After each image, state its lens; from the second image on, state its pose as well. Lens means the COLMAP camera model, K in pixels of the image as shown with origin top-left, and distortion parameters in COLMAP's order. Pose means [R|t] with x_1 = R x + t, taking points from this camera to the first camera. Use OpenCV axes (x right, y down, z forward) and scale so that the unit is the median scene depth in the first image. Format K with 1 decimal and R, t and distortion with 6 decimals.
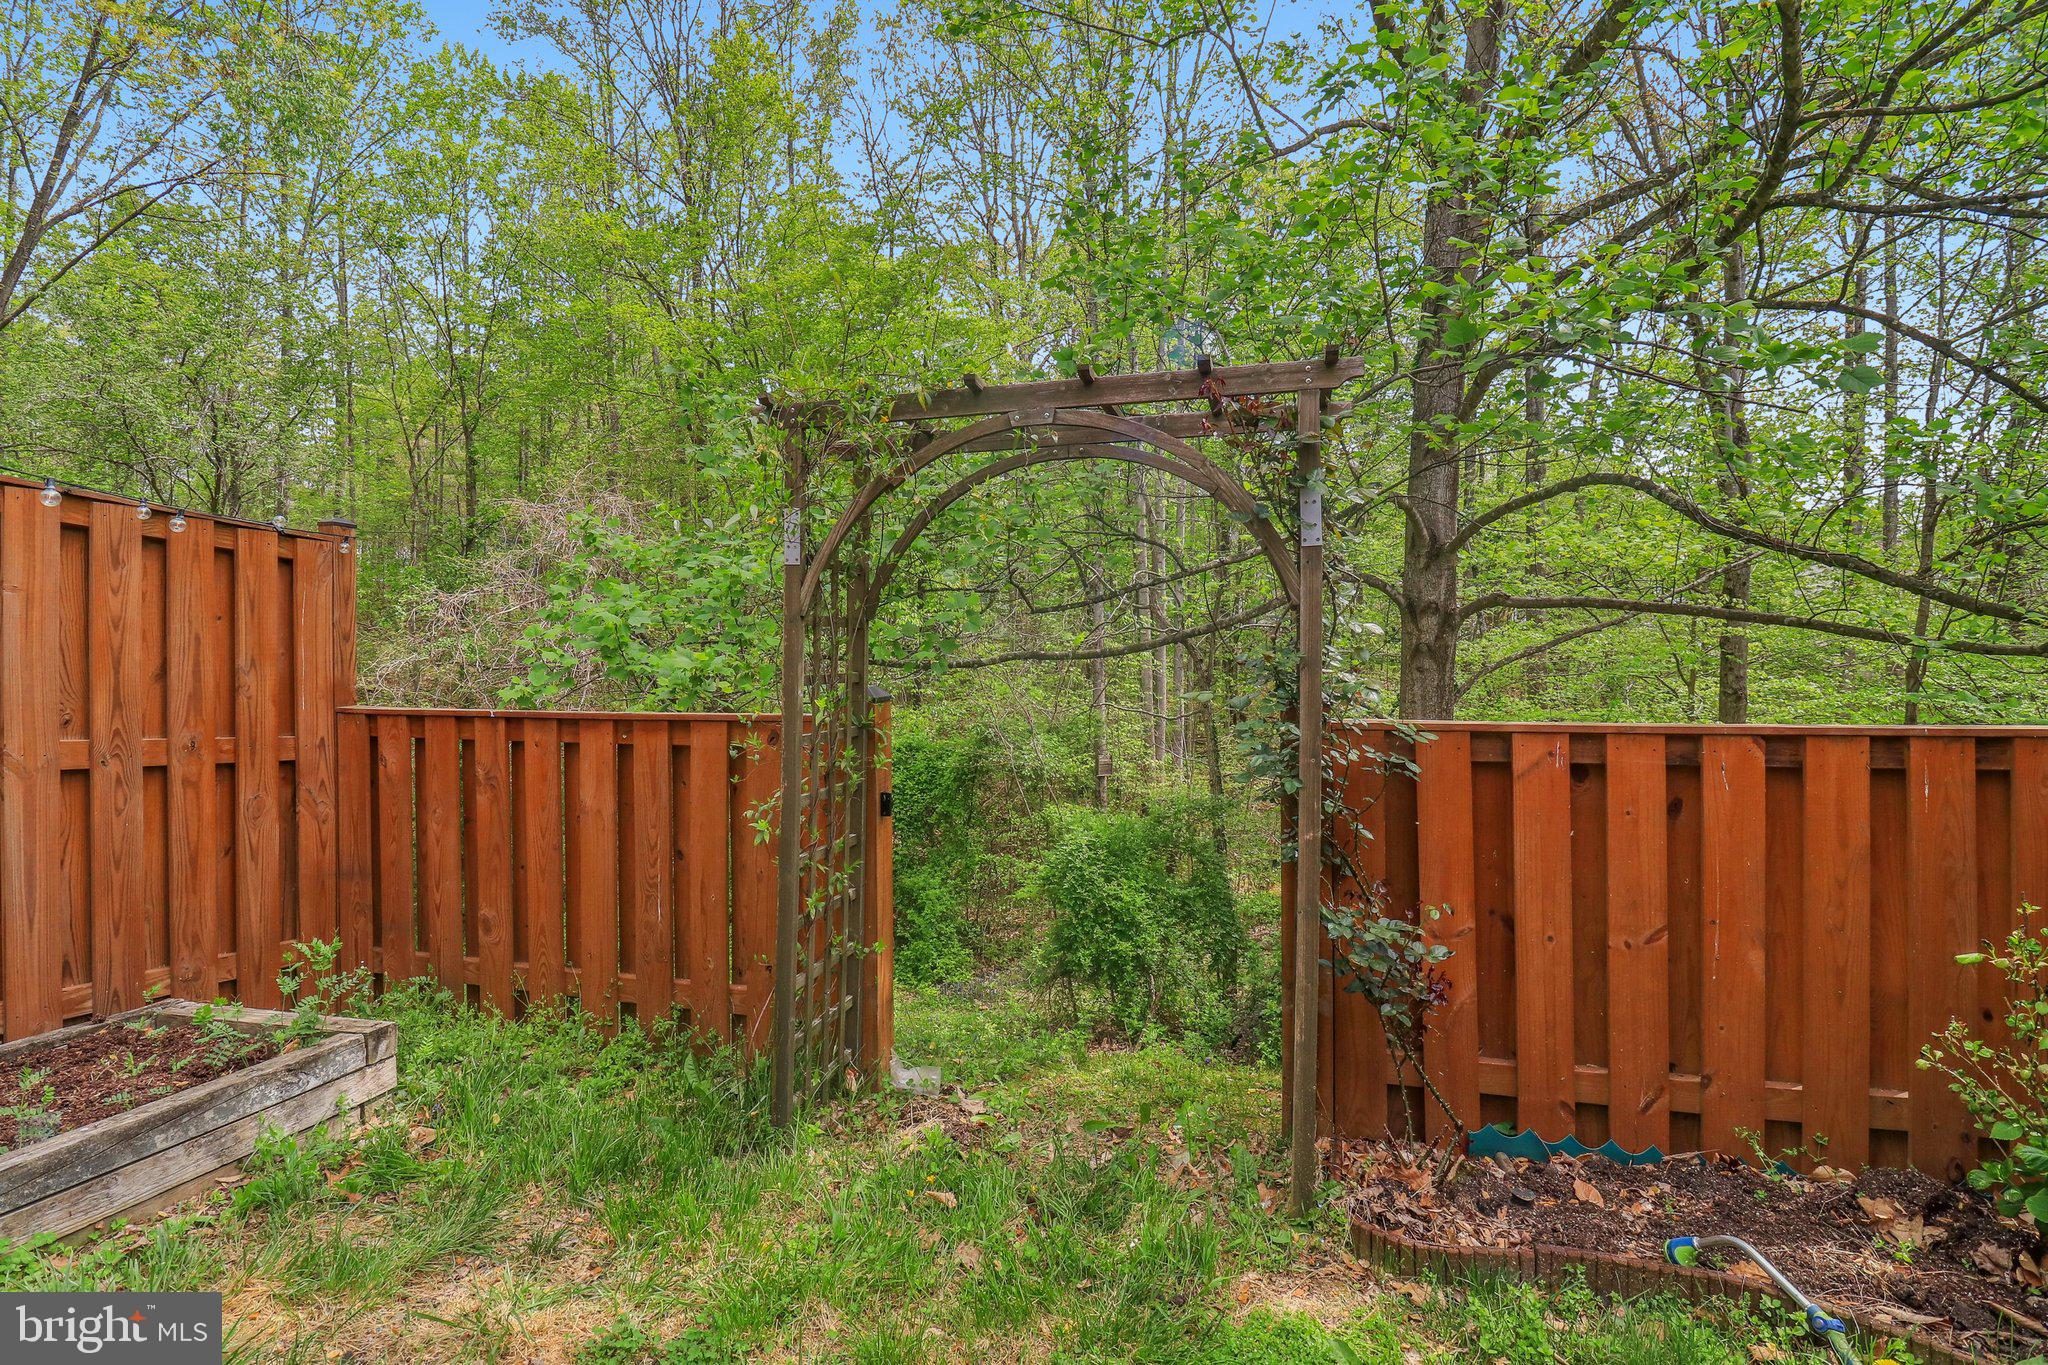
lens RADIAL K [[974.7, 0, 1017.4], [0, 974.7, 649.2], [0, 0, 1]] dist [0.000336, -0.008608]
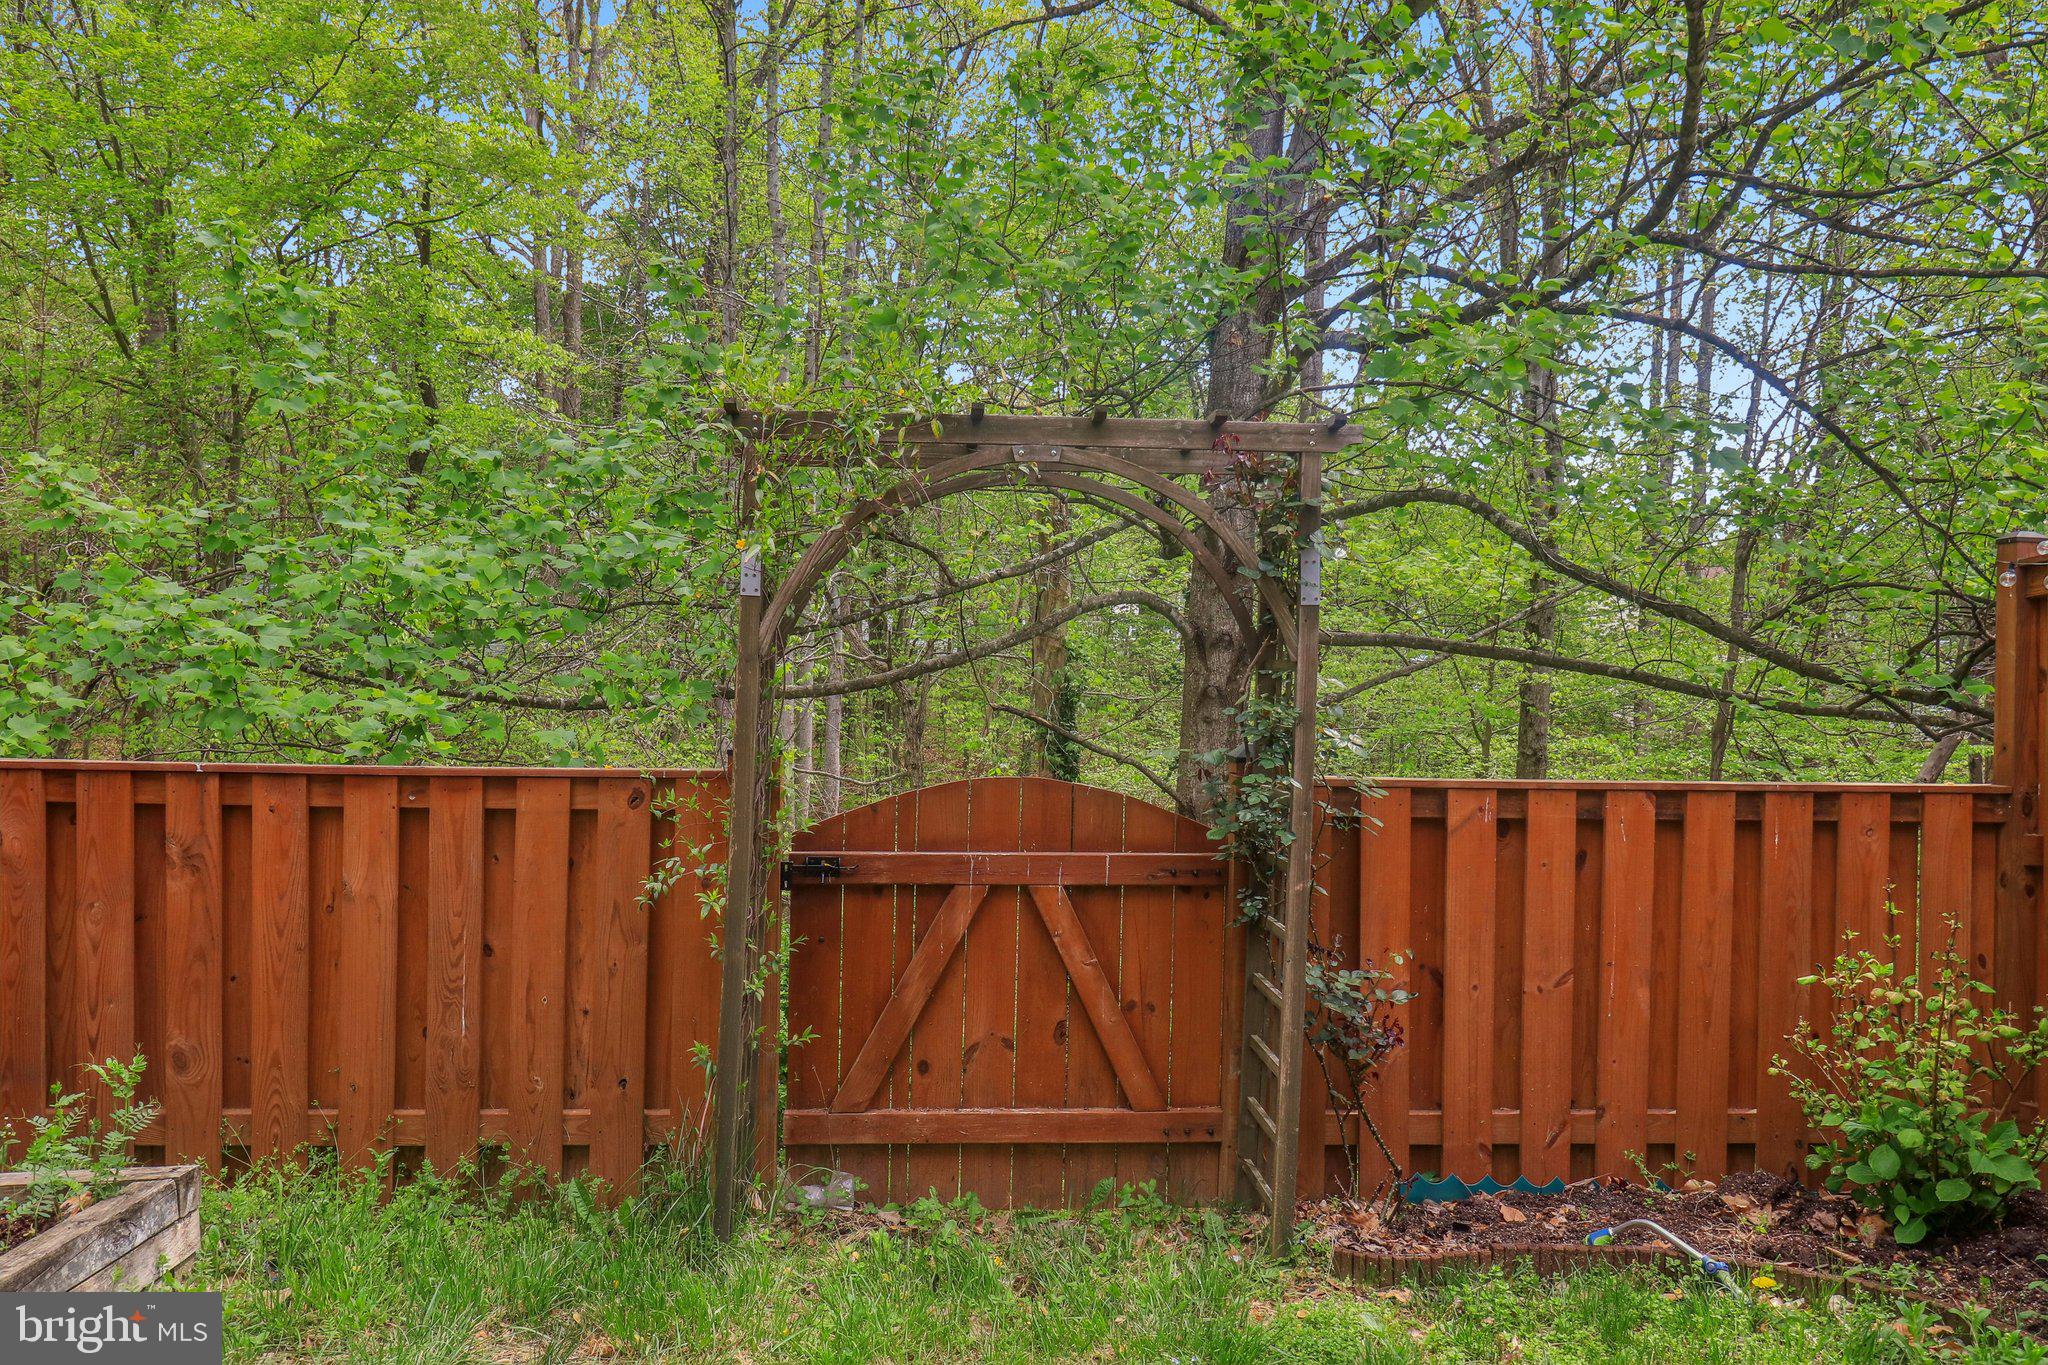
lens RADIAL K [[1551.0, 0, 1022.4], [0, 1551.0, 731.2], [0, 0, 1]] dist [0.034179, 0.000535]
pose [[0.943322, 0.012244, 0.331653, -0.467615], [-0.023413, 0.999285, 0.029701, -0.012931], [-0.331052, -0.035782, 0.942934, -0.398451]]
